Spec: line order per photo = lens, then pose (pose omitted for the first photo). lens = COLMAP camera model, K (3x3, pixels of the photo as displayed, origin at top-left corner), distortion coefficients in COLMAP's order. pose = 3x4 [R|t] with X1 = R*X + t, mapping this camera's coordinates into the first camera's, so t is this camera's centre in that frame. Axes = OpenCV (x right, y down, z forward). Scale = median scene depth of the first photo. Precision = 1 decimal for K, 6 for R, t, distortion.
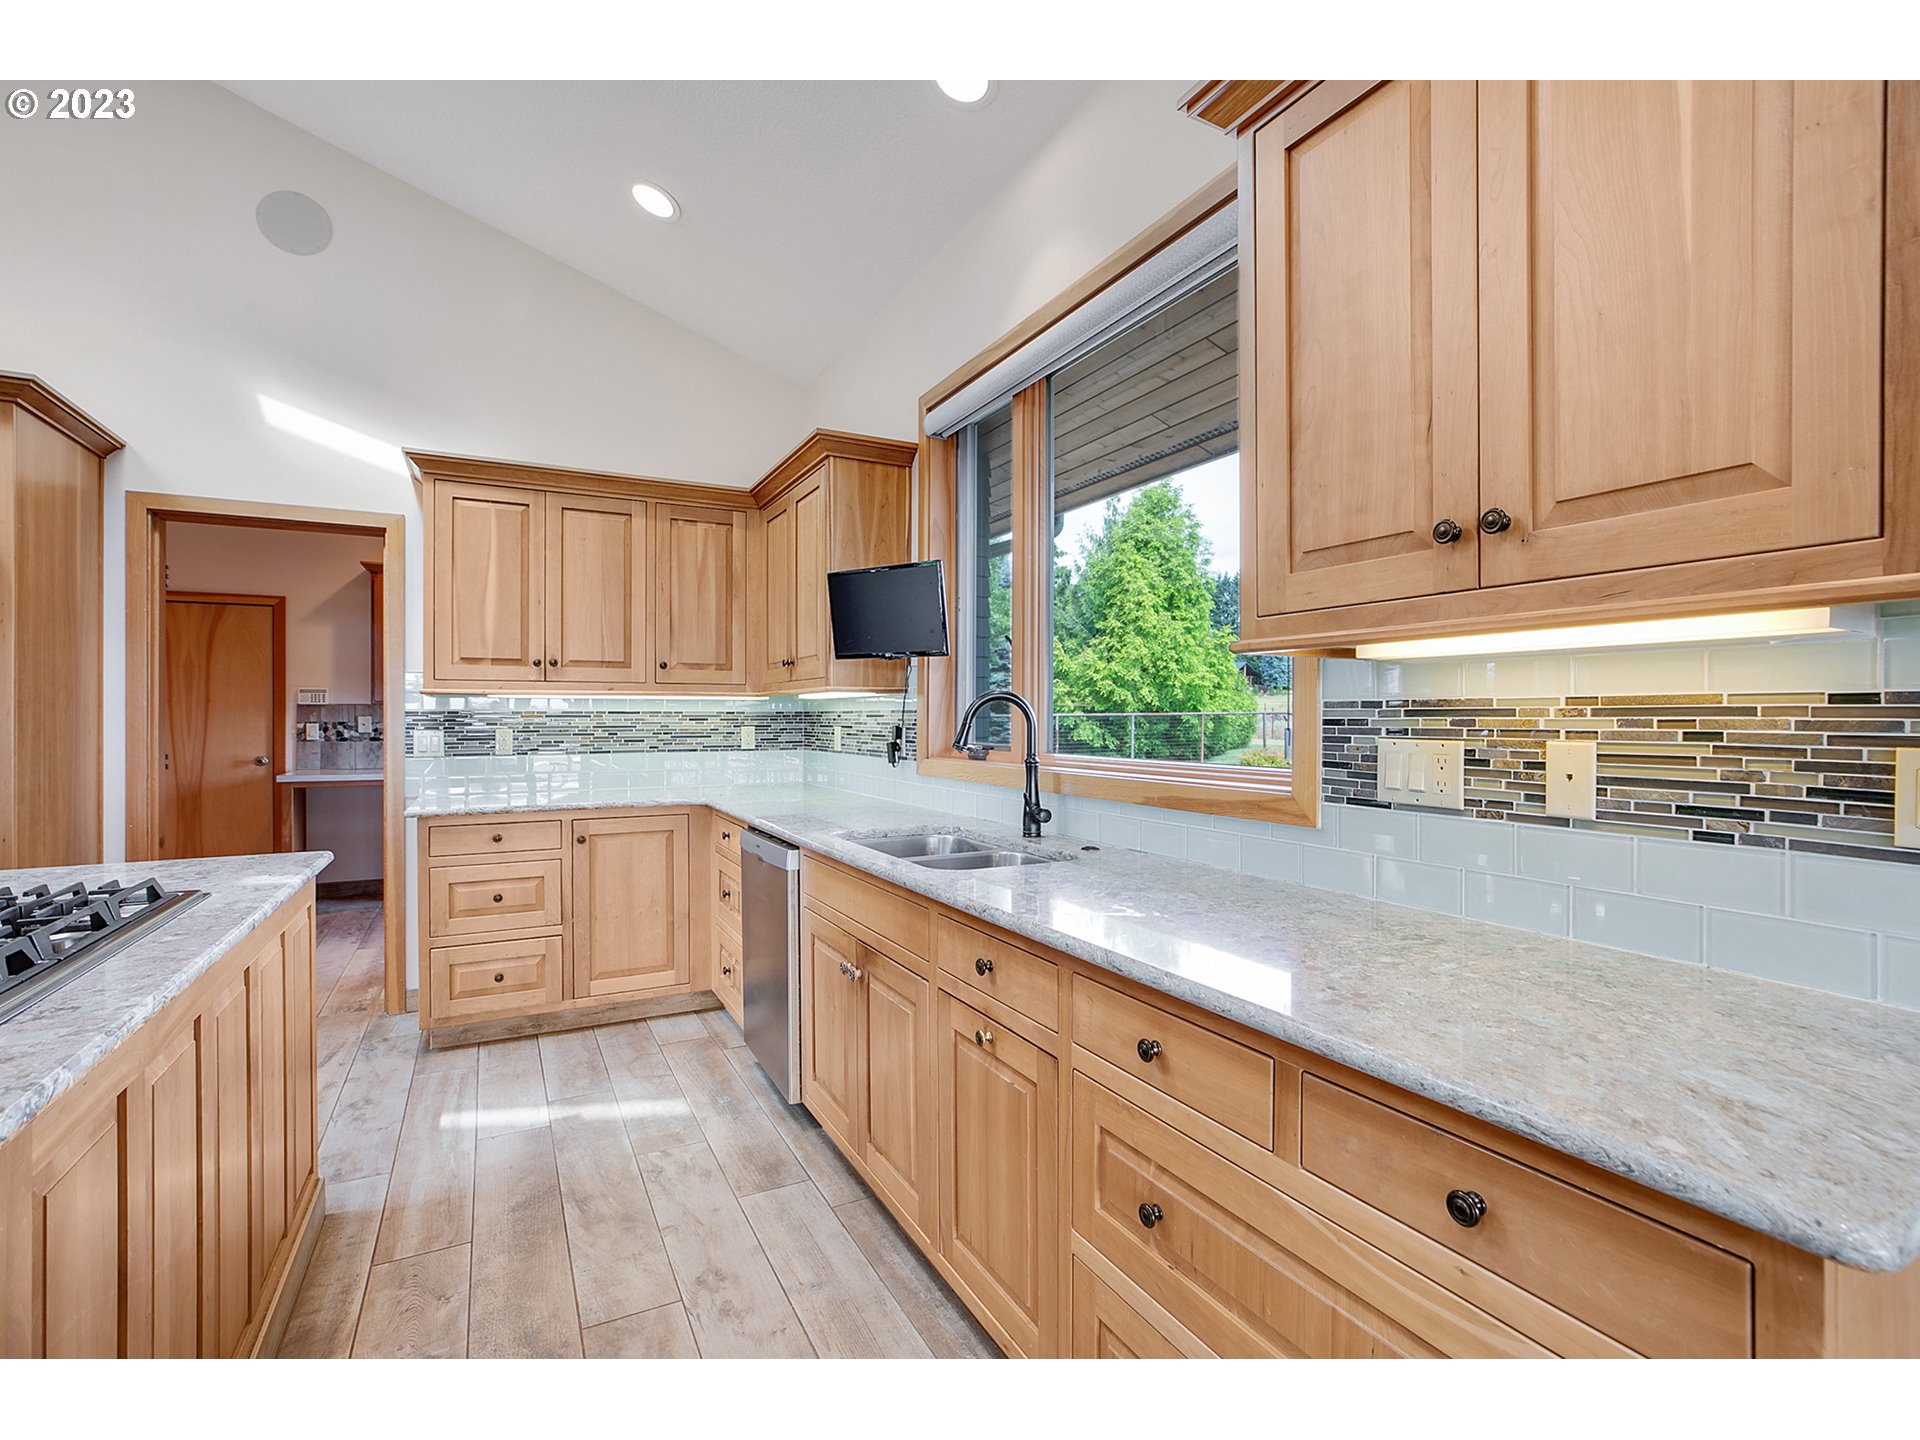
lens RADIAL K [[890.2, 0, 959.1], [0, 890.2, 717.9], [0, 0, 1]] dist [-0.009622, 0.000299]
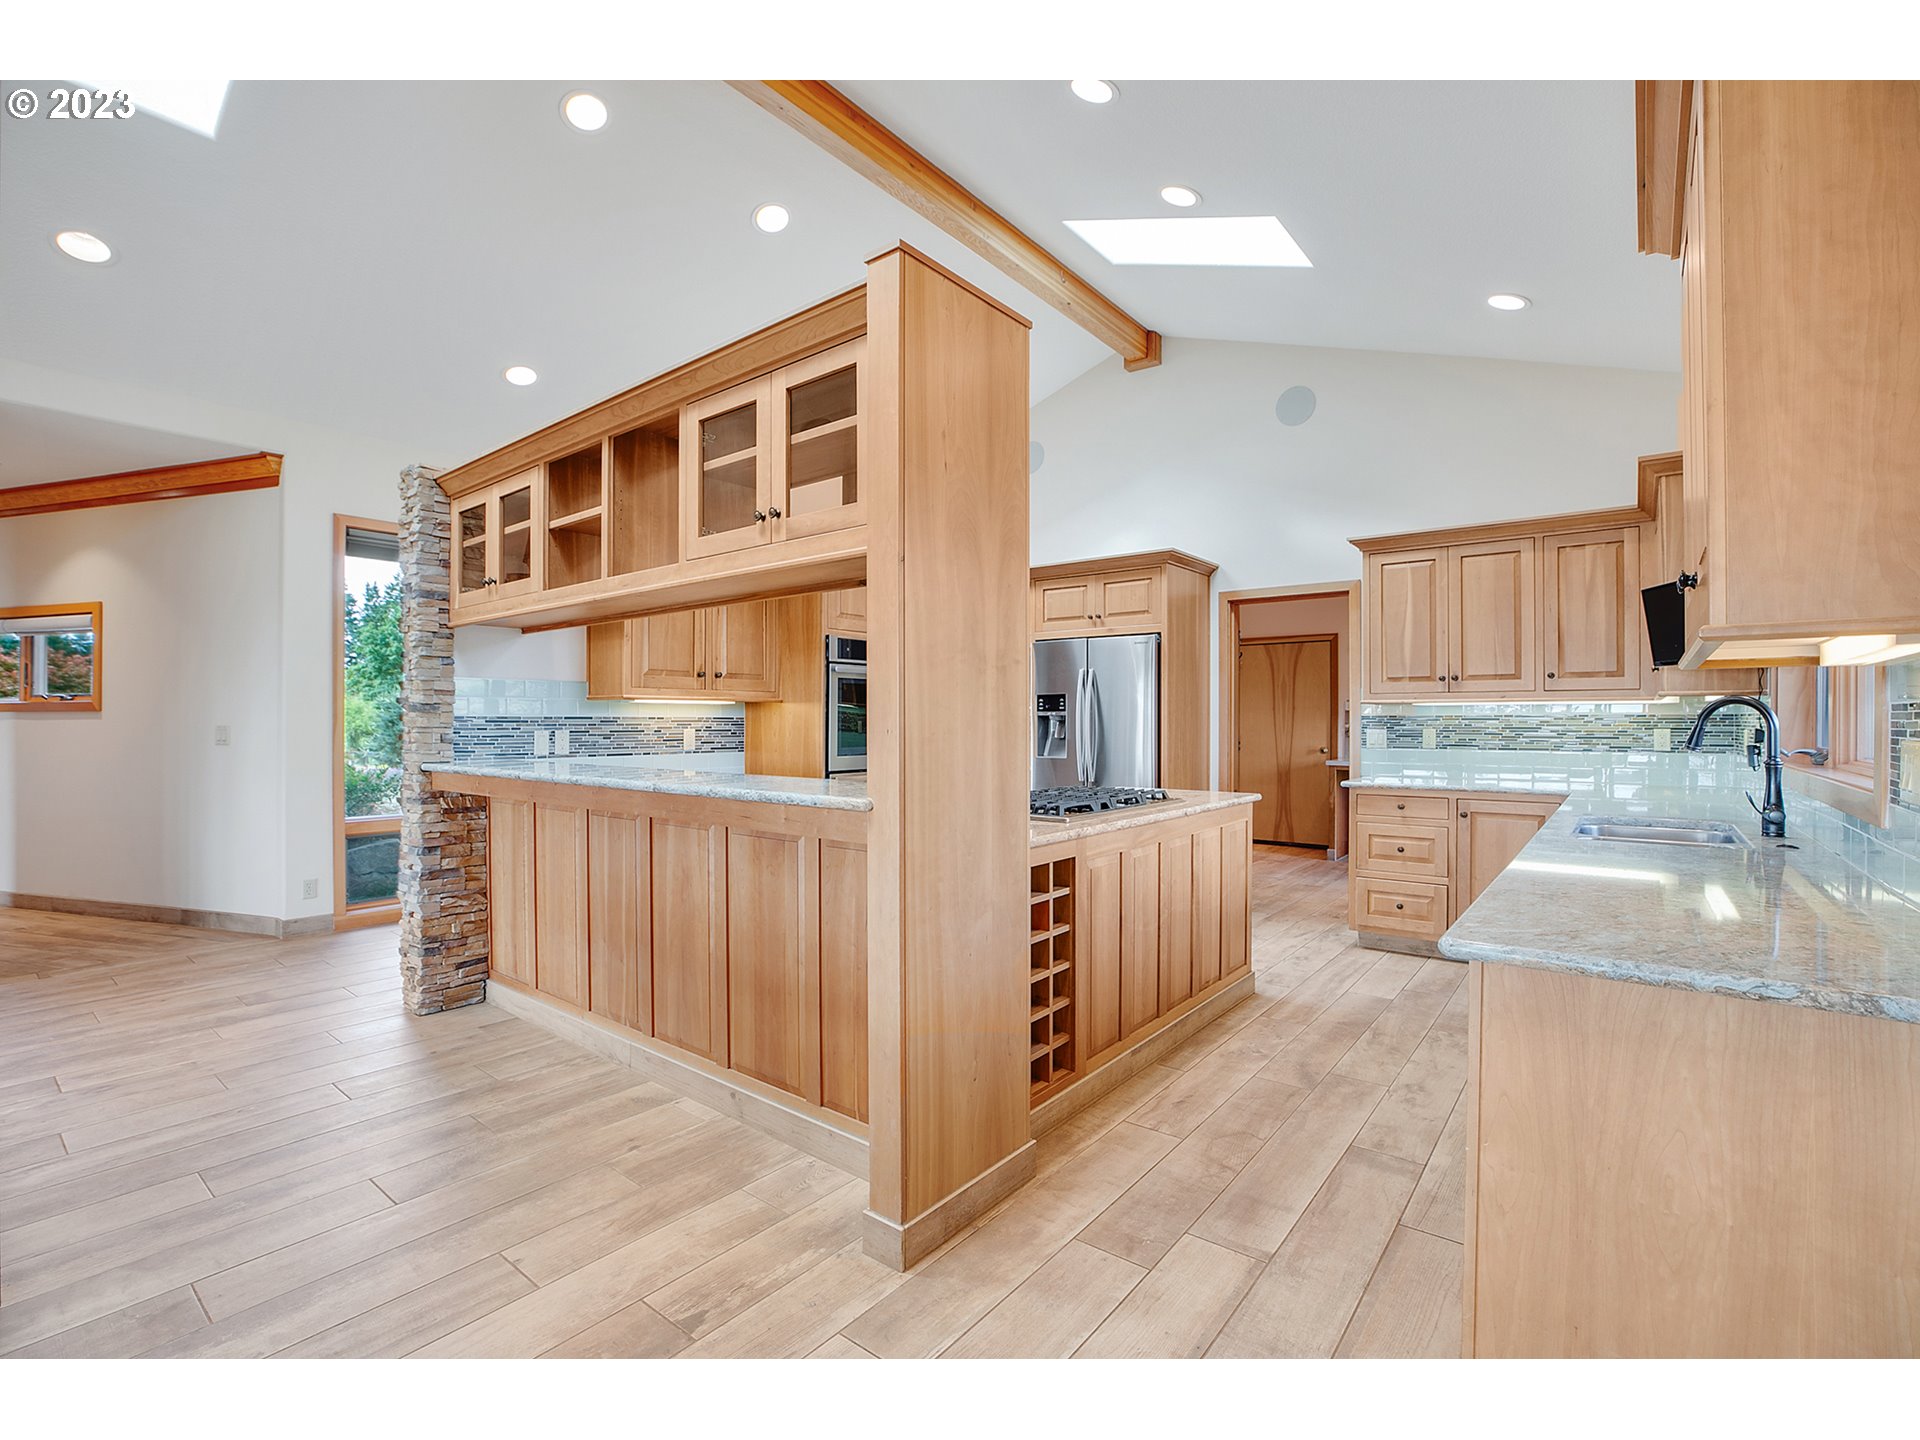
lens RADIAL K [[890.2, 0, 963.1], [0, 890.2, 715.5], [0, 0, 1]] dist [-0.009622, 0.000299]
pose [[0.410653, -0.003004, -0.911787, 0.407505], [-0.002027, 0.999989, -0.004208, -0.000331], [0.911789, 0.003576, 0.410642, -0.174506]]
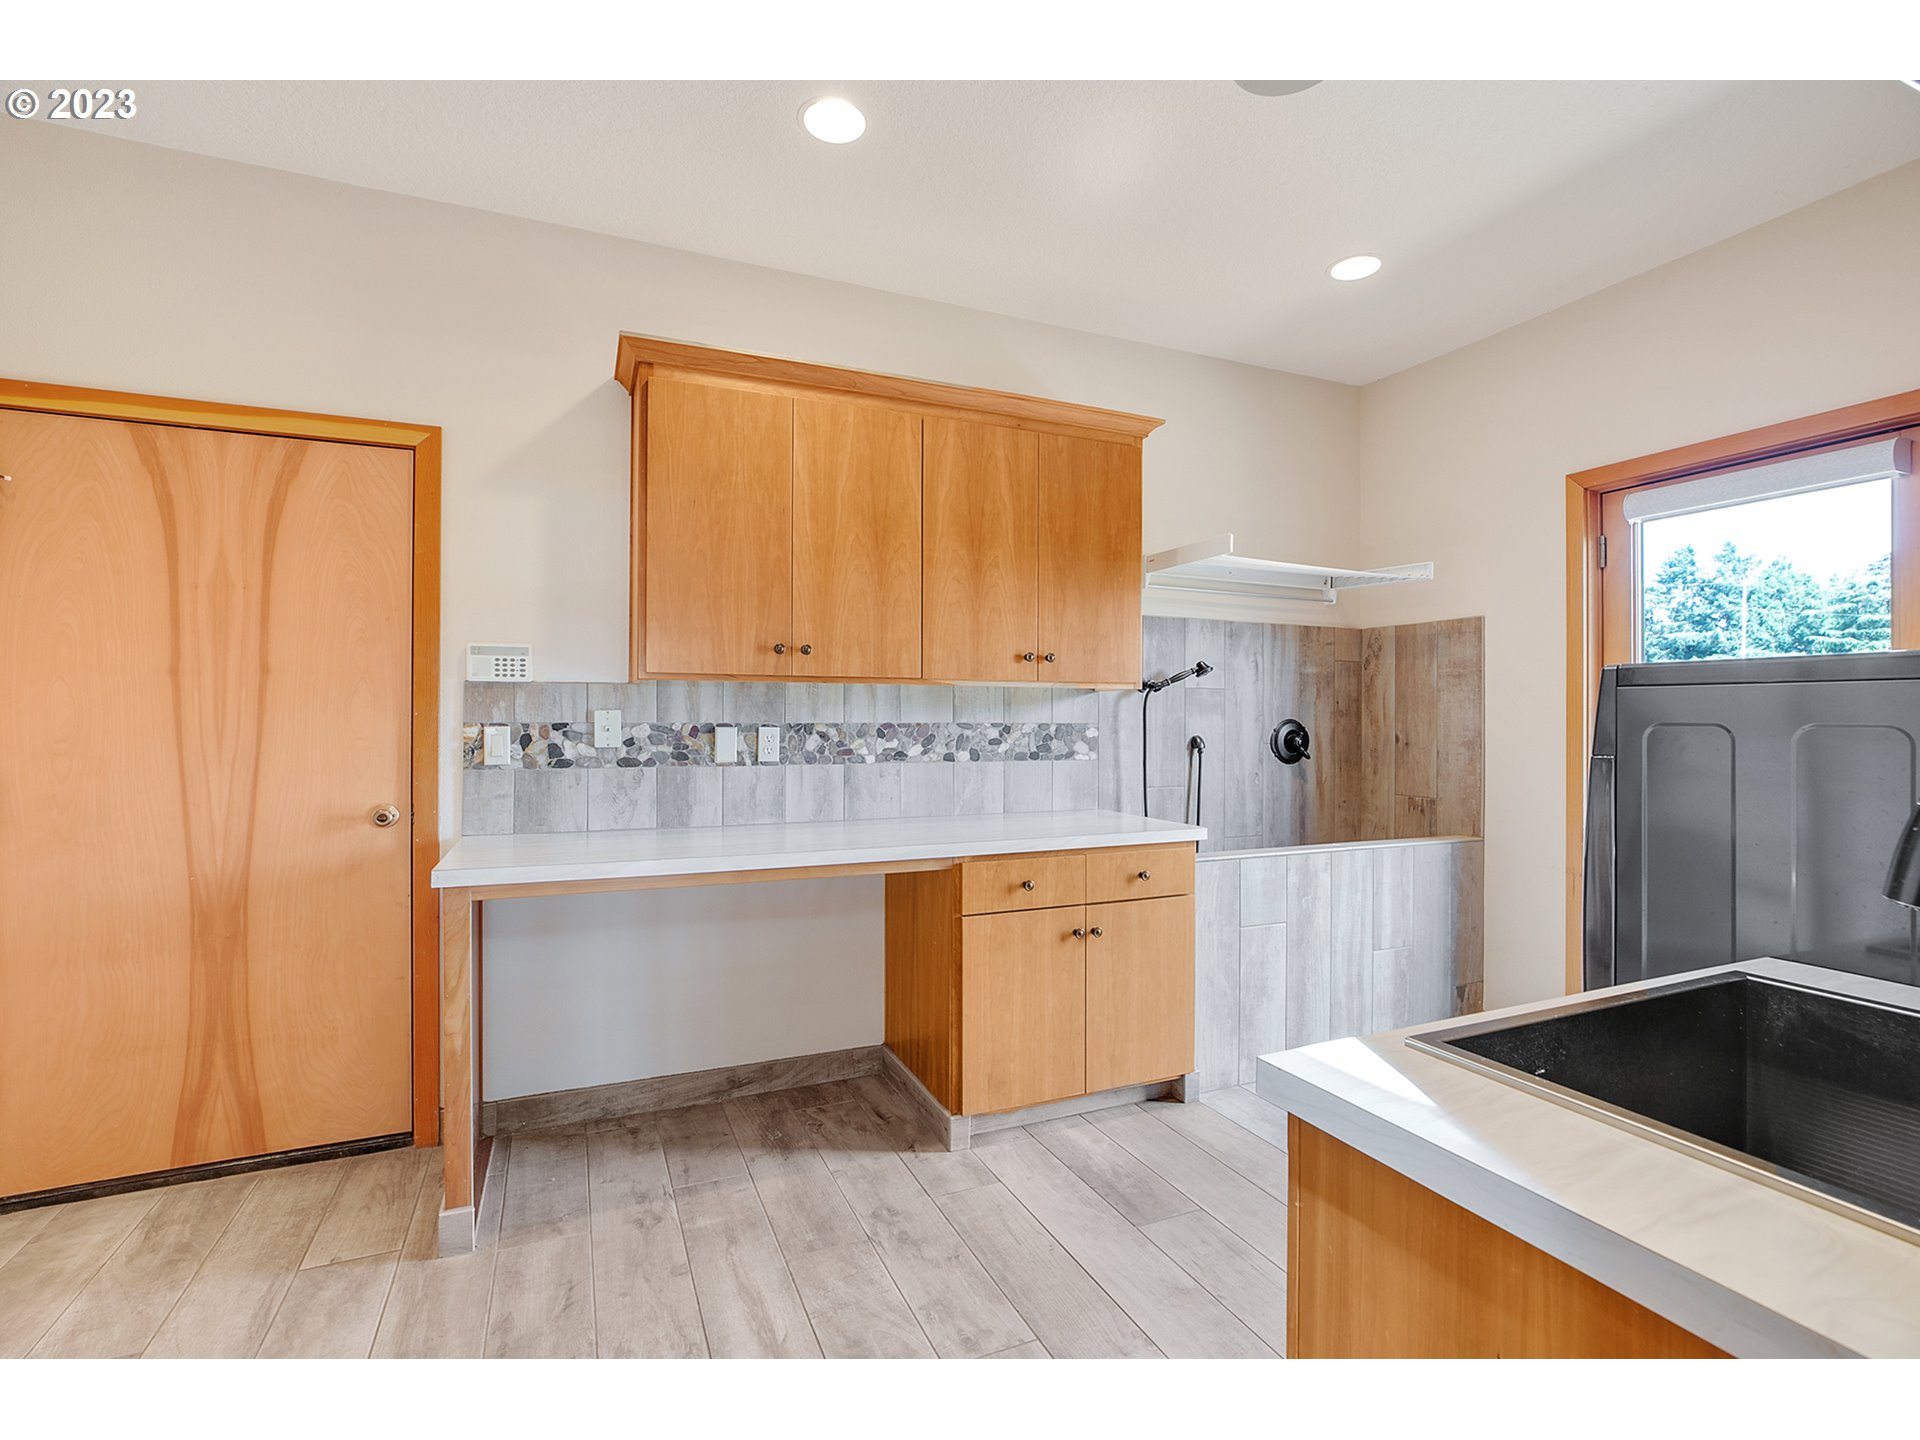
lens RADIAL K [[890.2, 0, 963.7], [0, 890.2, 724.1], [0, 0, 1]] dist [-0.009622, 0.000299]
pose [[0.994581, -0.002057, -0.103949, -0.684448], [0.001238, 0.999968, -0.007941, 0.012957], [0.103962, 0.007770, 0.994551, 0.884371]]
